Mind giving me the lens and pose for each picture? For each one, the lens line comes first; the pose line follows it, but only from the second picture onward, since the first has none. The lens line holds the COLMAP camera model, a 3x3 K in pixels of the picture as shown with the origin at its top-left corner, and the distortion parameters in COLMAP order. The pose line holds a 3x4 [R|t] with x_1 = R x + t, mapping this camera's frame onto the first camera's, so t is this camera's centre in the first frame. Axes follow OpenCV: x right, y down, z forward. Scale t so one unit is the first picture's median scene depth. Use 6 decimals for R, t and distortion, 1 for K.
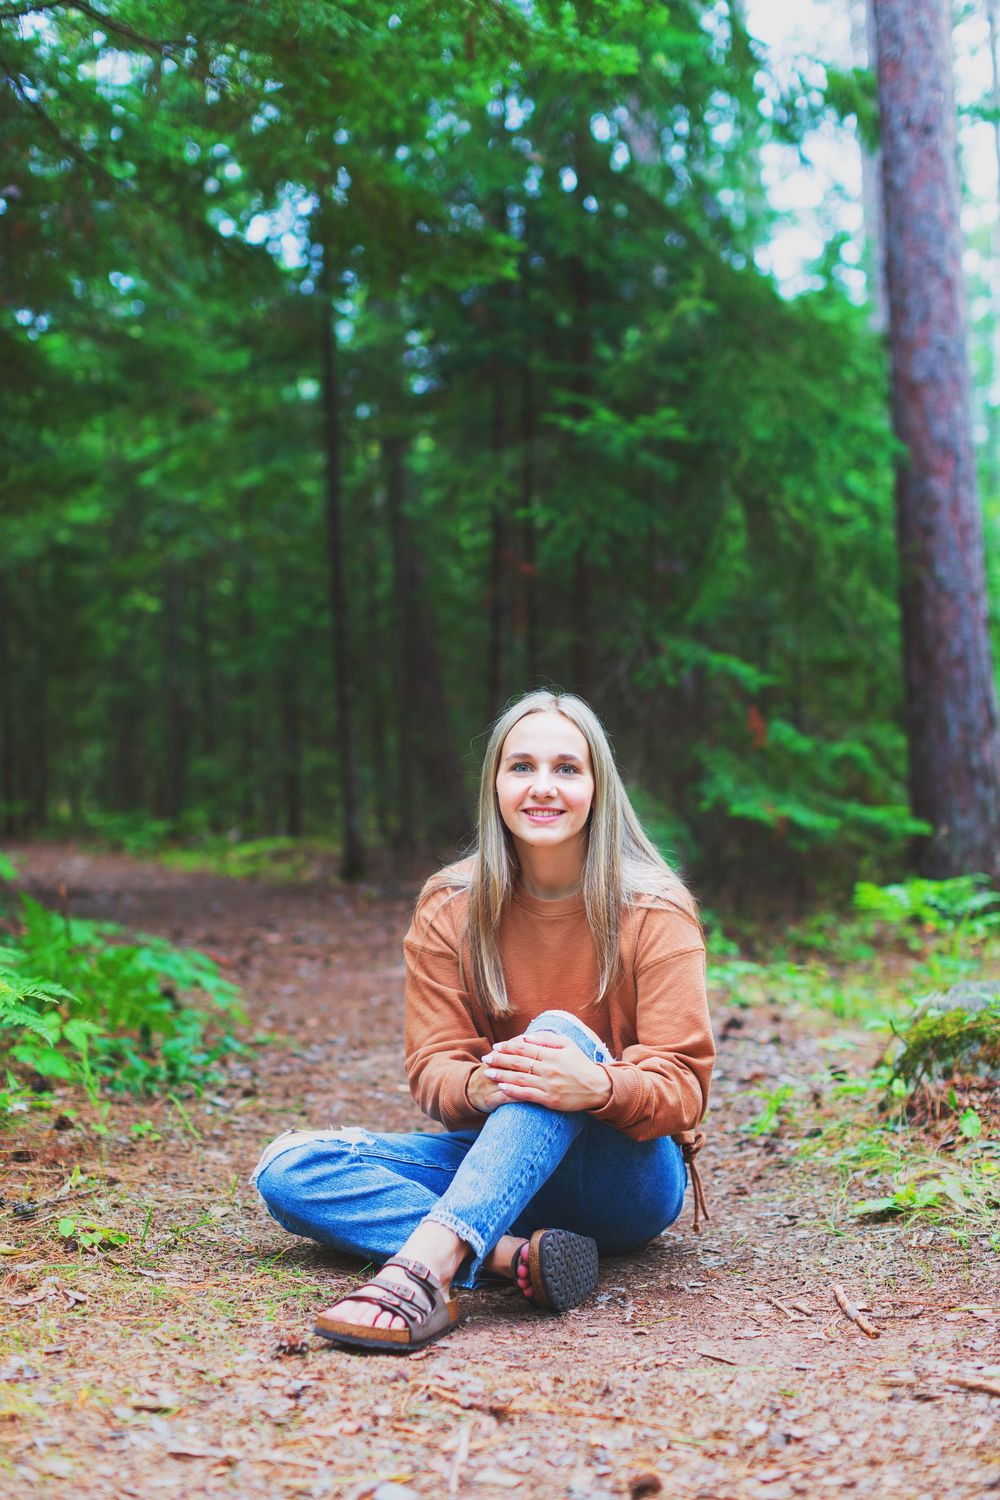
lens RADIAL K [[2181.6, 0, 500.3], [0, 2181.6, 761.6], [0, 0, 1]] dist [0.044867, 0.000000]
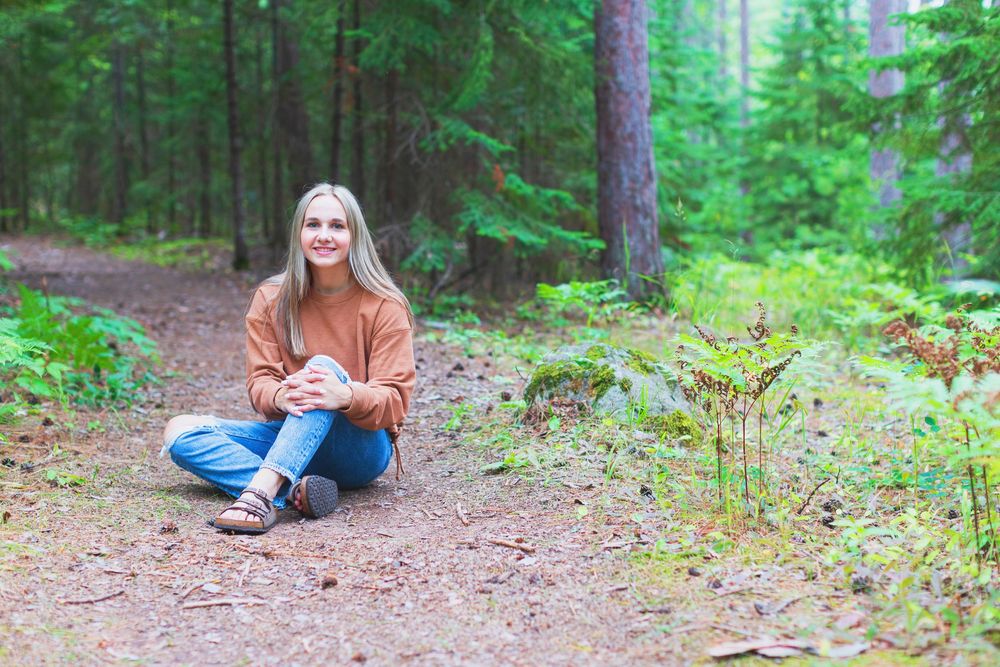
lens RADIAL K [[1454.4, 0, 479.3], [0, 1454.4, 345.6], [0, 0, 1]] dist [0.044867, 0.000000]
pose [[0.995571, 0.009681, 0.093509, 0.030053], [-0.019539, 0.994270, 0.105099, -0.021838], [-0.091956, -0.106460, 0.990056, -0.160703]]
